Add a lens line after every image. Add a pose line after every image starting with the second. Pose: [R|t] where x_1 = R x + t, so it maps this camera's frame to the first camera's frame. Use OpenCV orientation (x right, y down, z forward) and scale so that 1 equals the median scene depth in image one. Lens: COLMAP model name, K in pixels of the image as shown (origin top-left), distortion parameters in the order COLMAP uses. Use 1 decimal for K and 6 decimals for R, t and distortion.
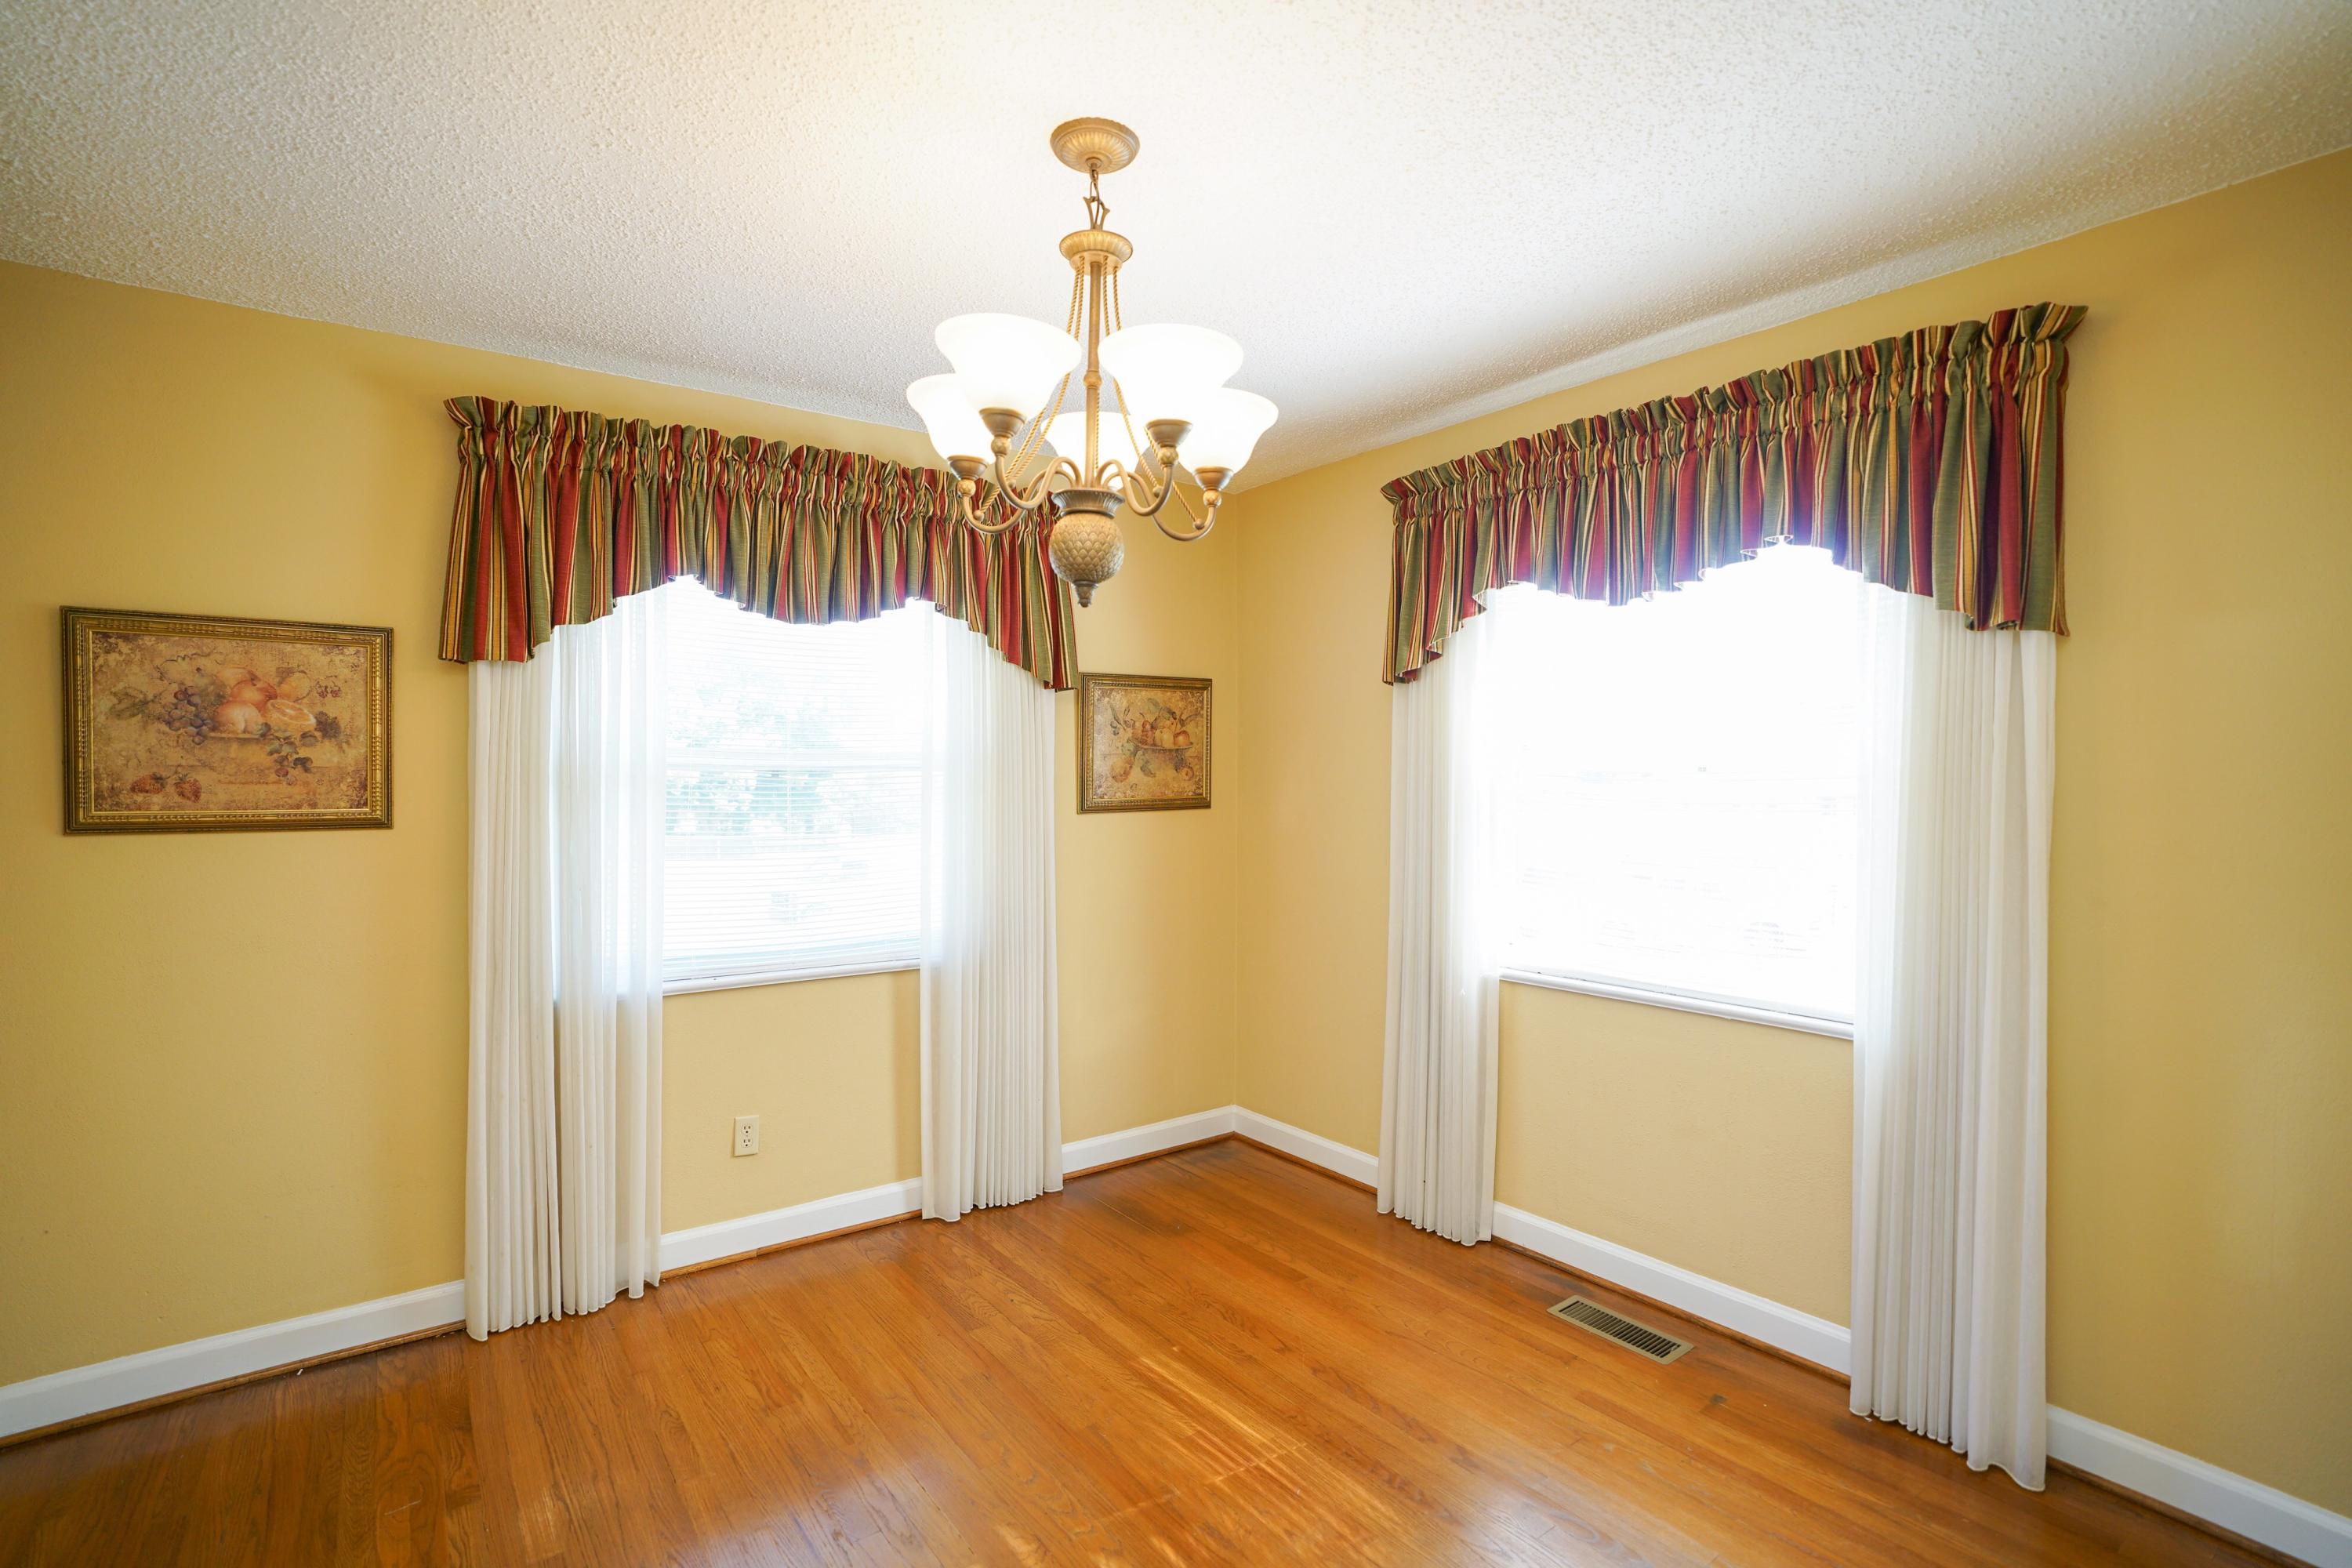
lens RADIAL K [[1096.5, 0, 1176.0], [0, 1096.5, 784.0], [0, 0, 1]] dist [-0.050593, 0.000762]
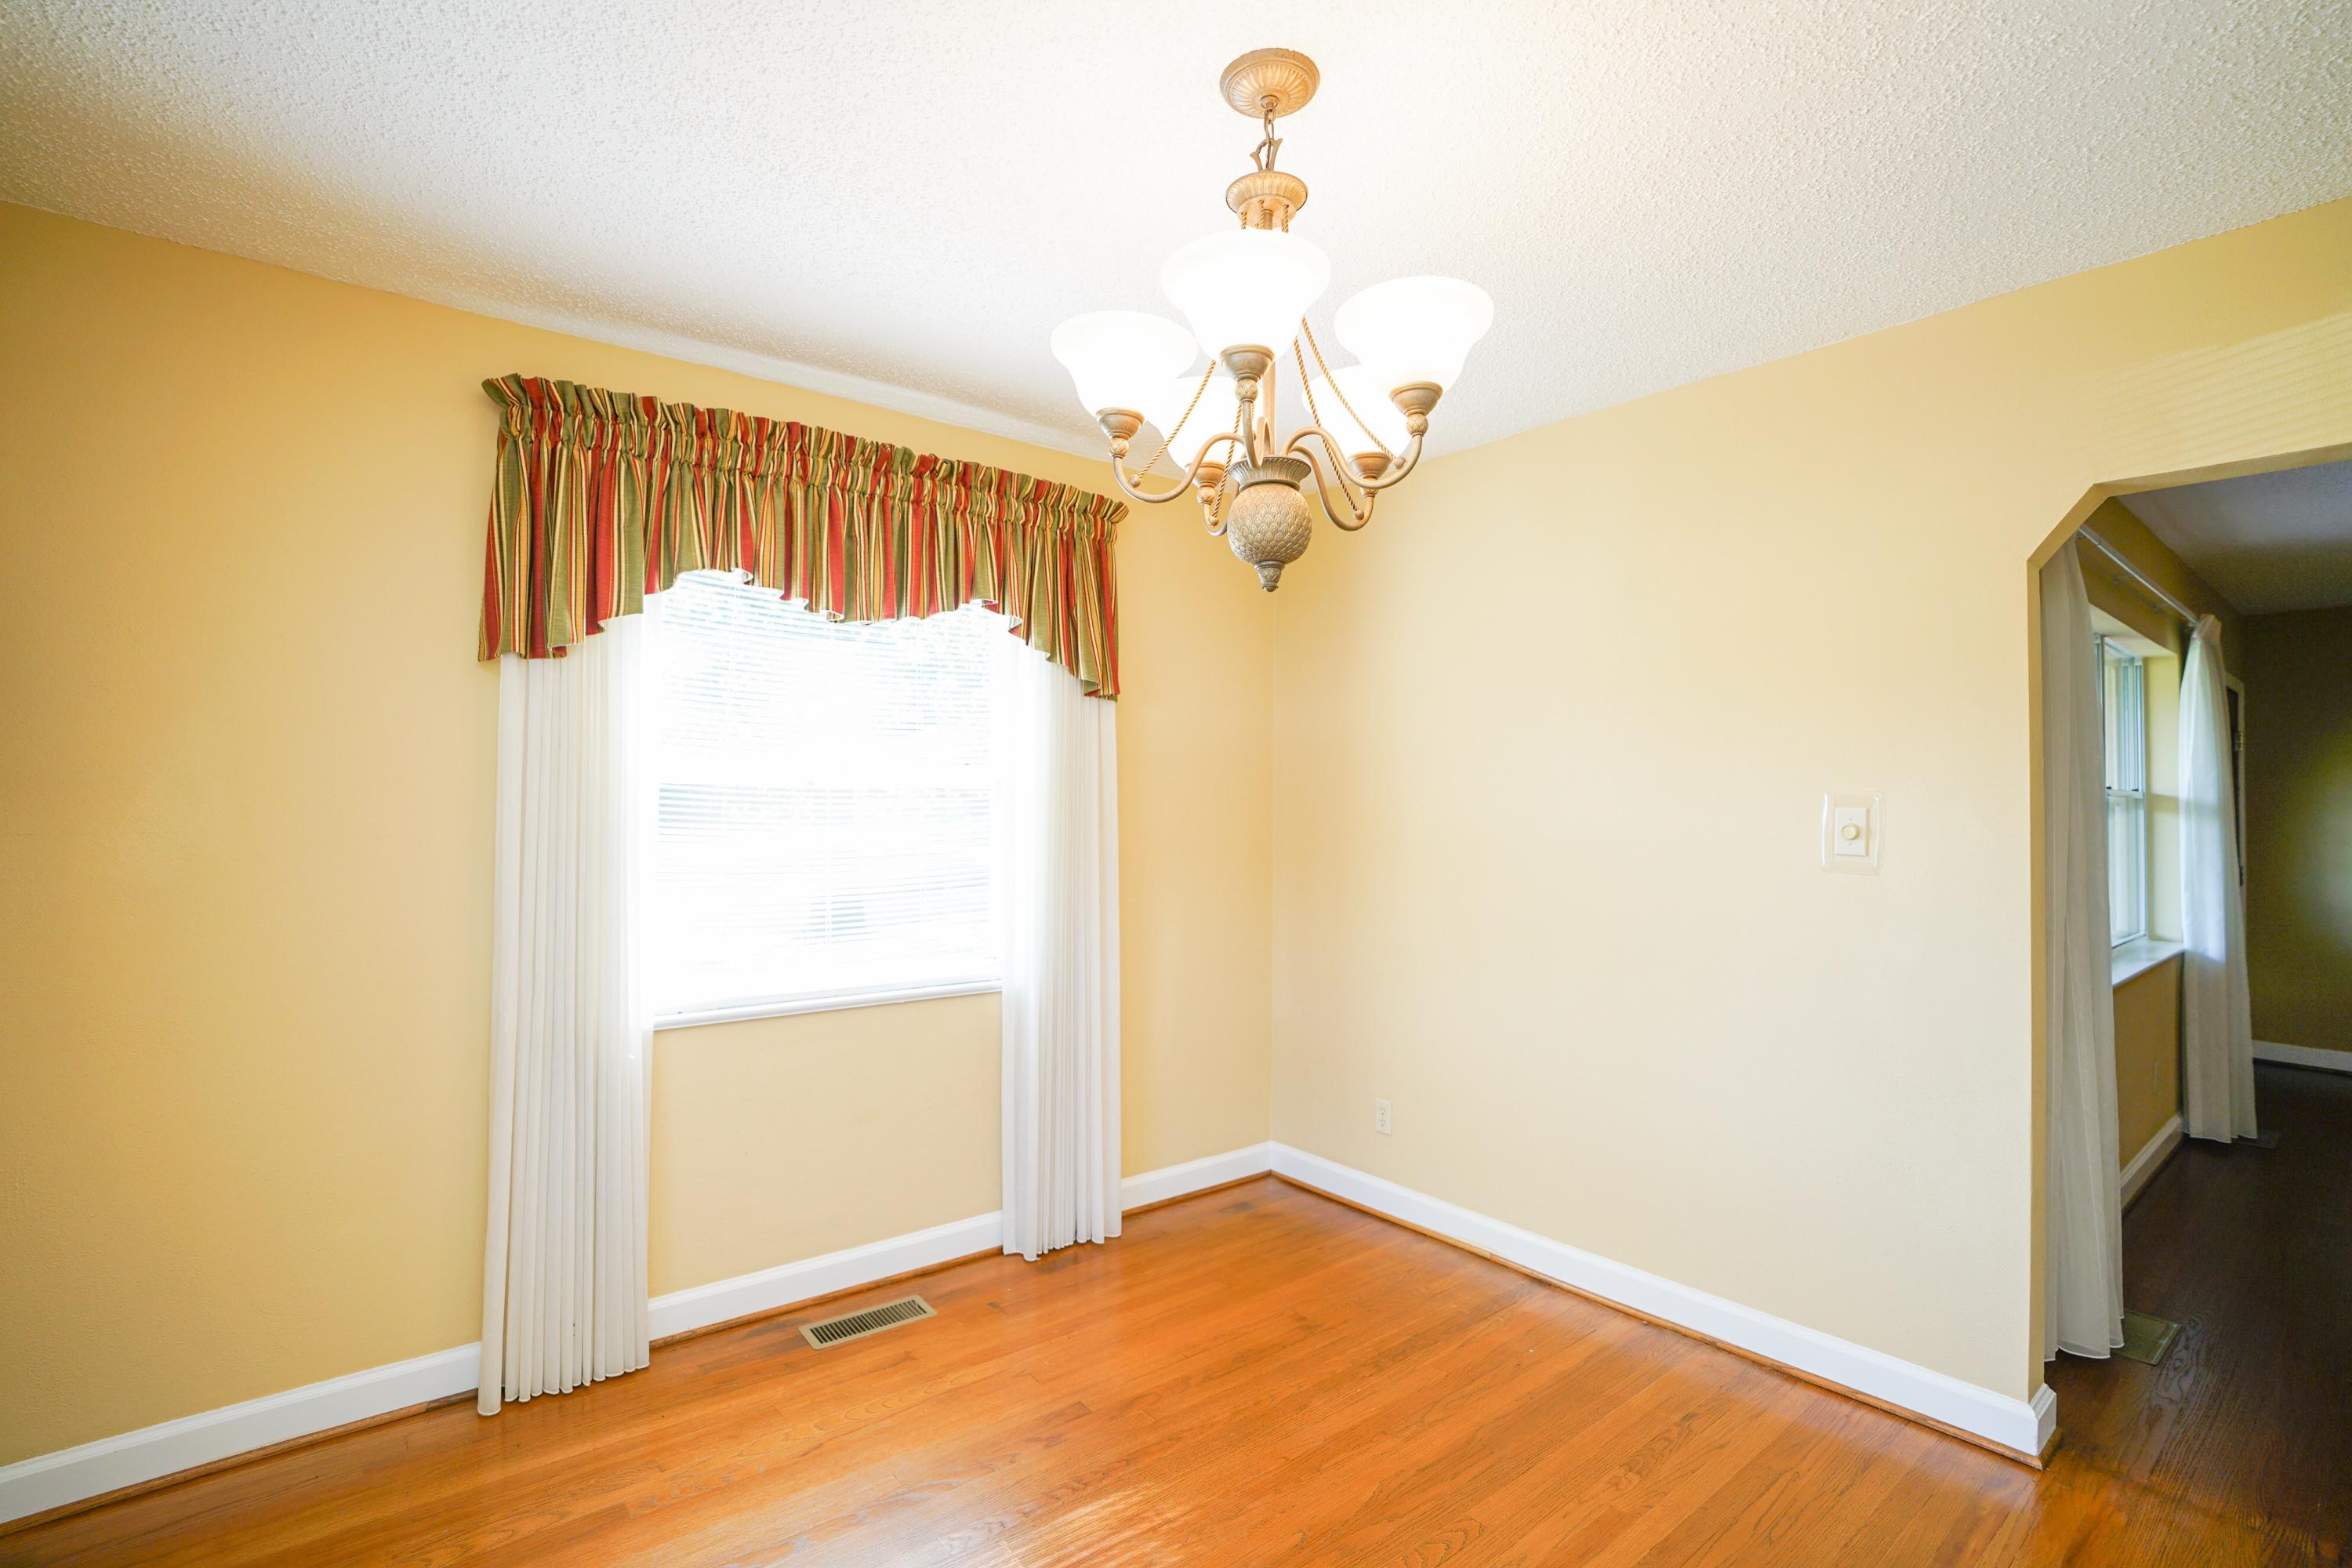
lens RADIAL K [[1071.4, 0, 1176.0], [0, 1071.4, 784.0], [0, 0, 1]] dist [-0.064554, 0.000258]
pose [[-0.066308, 0.013138, 0.997713, -0.662105], [-0.001211, 0.999912, -0.013247, 0.000554], [-0.997798, -0.002087, -0.066286, 0.817562]]
